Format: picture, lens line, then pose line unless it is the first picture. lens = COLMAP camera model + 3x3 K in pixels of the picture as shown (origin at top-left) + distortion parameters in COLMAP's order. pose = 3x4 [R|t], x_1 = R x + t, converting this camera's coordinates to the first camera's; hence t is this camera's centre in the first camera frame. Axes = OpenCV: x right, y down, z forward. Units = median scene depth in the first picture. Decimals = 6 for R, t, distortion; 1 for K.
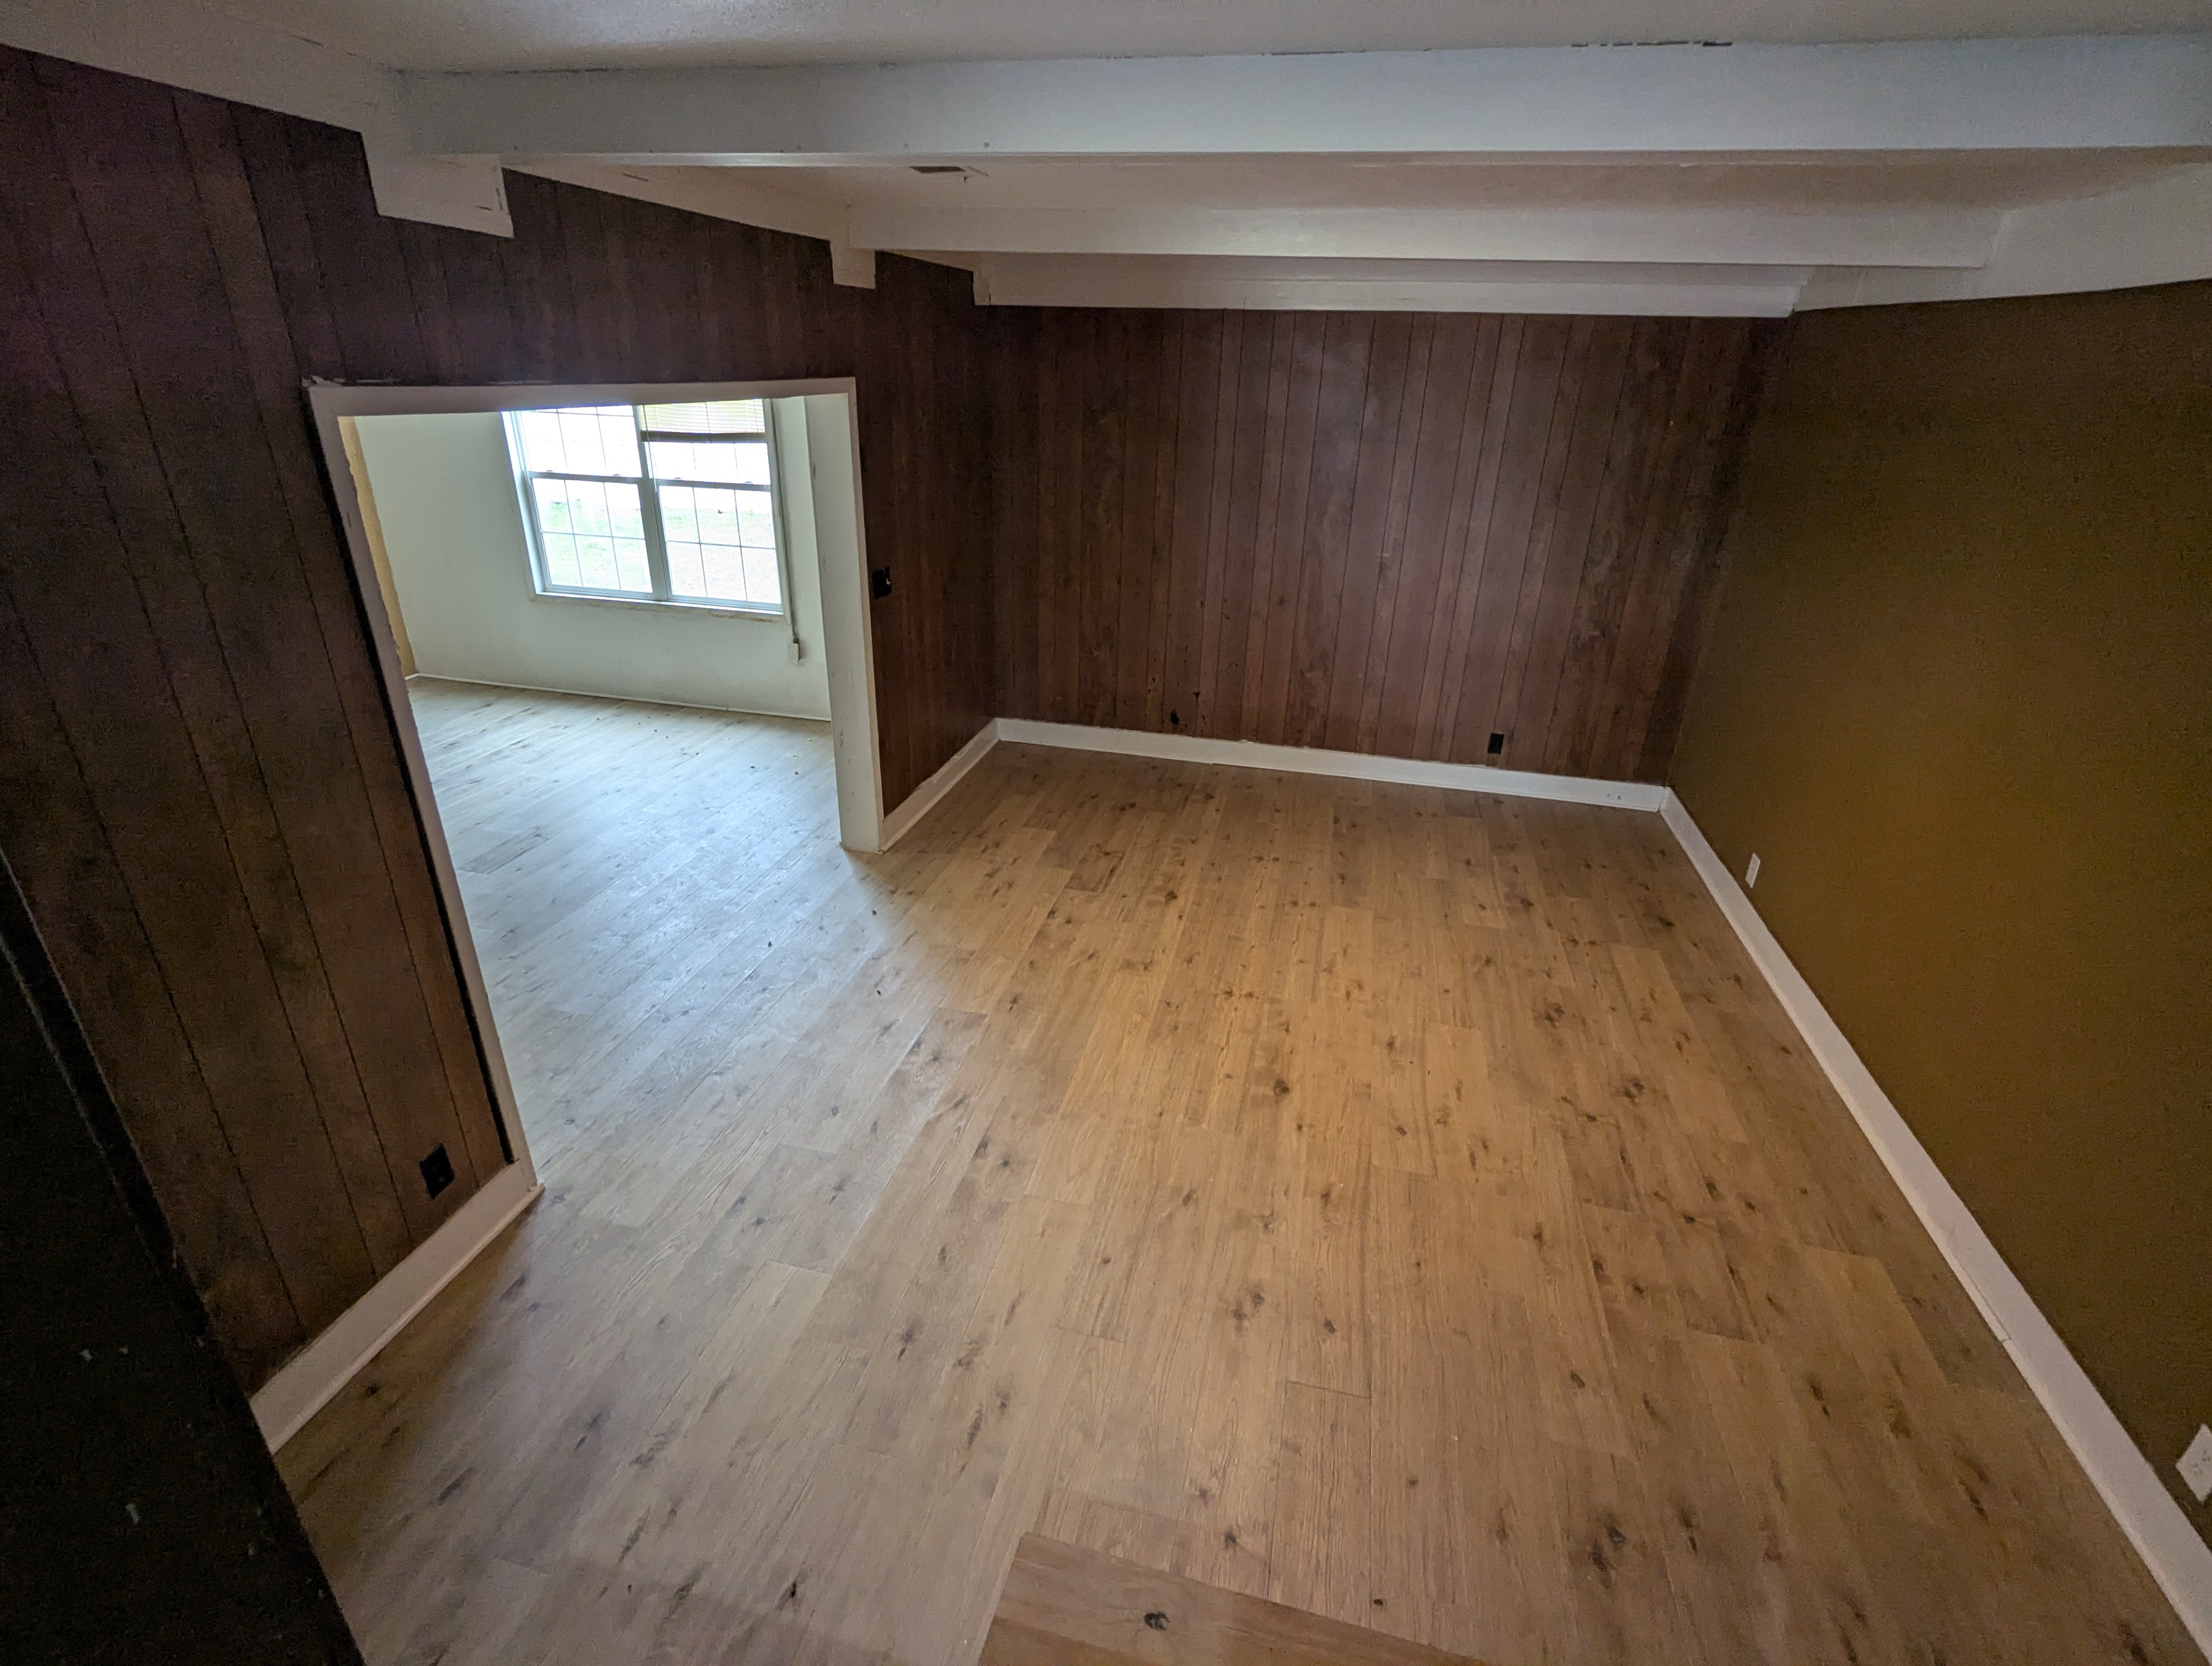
lens RADIAL K [[1048.6, 0, 1100.9], [0, 1048.6, 830.3], [0, 0, 1]] dist [0.001686, -0.000157]
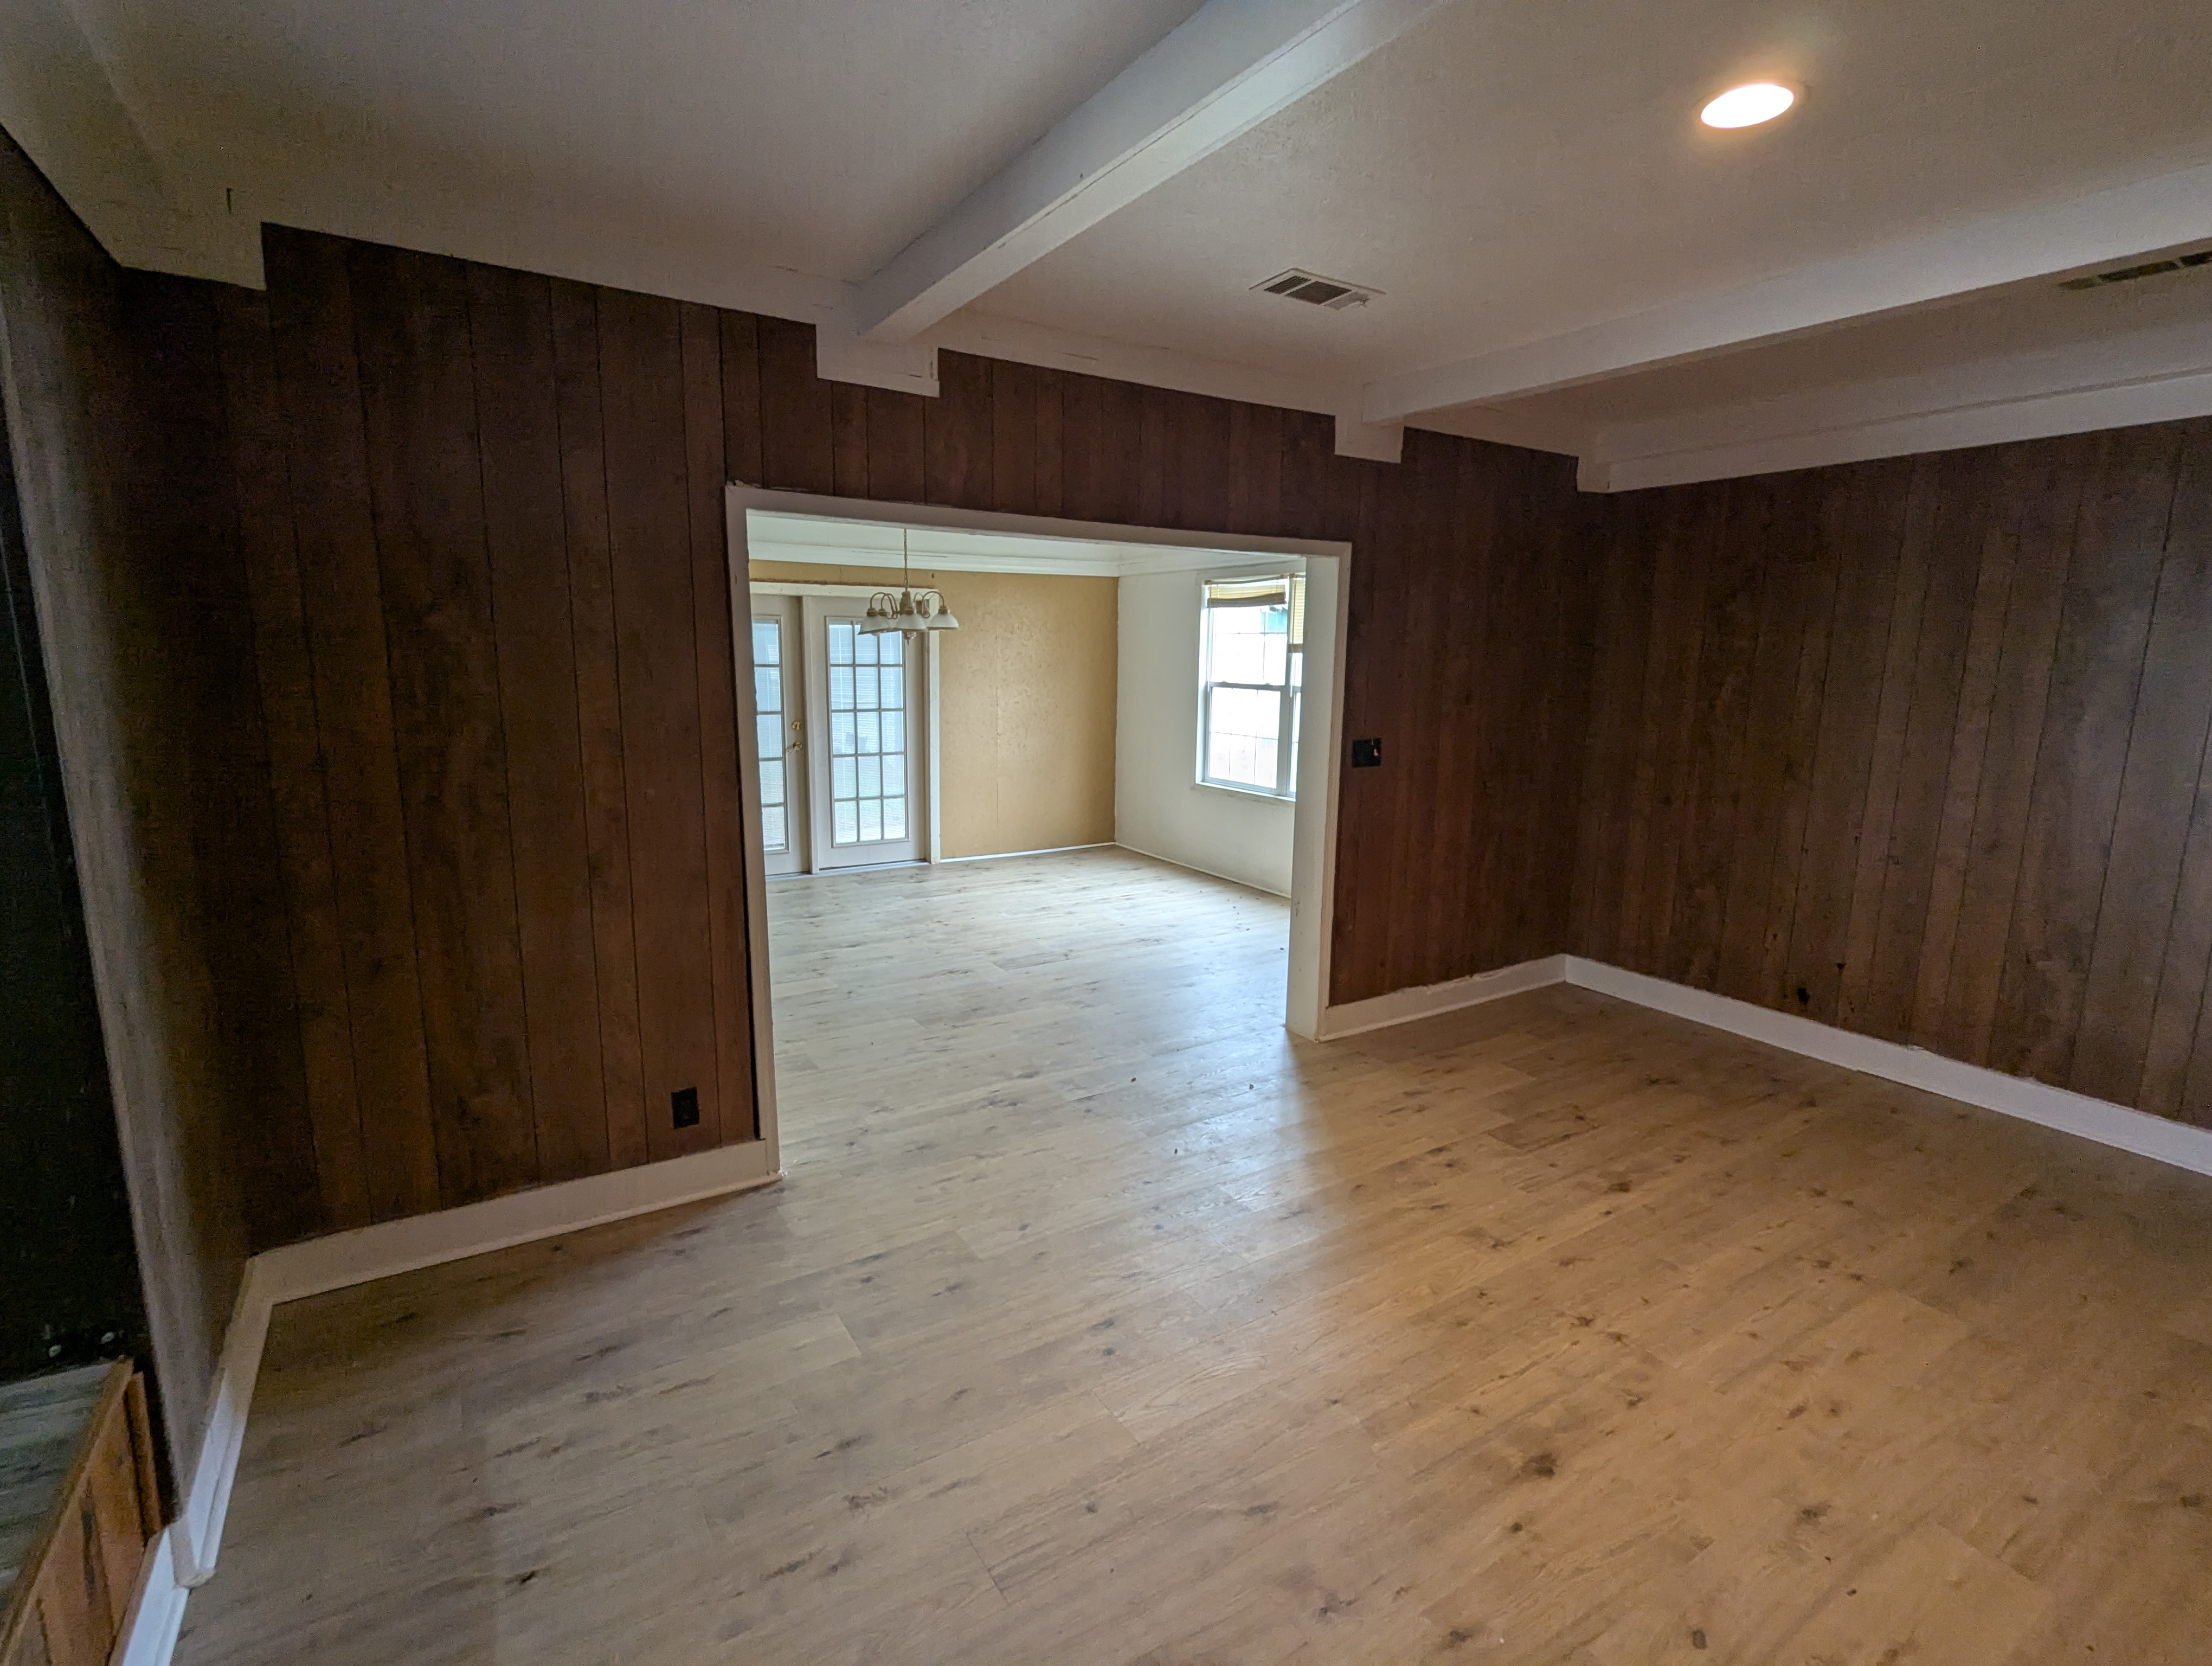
lens RADIAL K [[1048.6, 0, 1097.3], [0, 1048.6, 831.7], [0, 0, 1]] dist [0.001686, -0.000157]
pose [[0.715774, 0.104361, -0.690490, 0.287729], [-0.281320, 0.948081, -0.148327, 0.041202], [0.639161, 0.300417, 0.707971, 0.207103]]
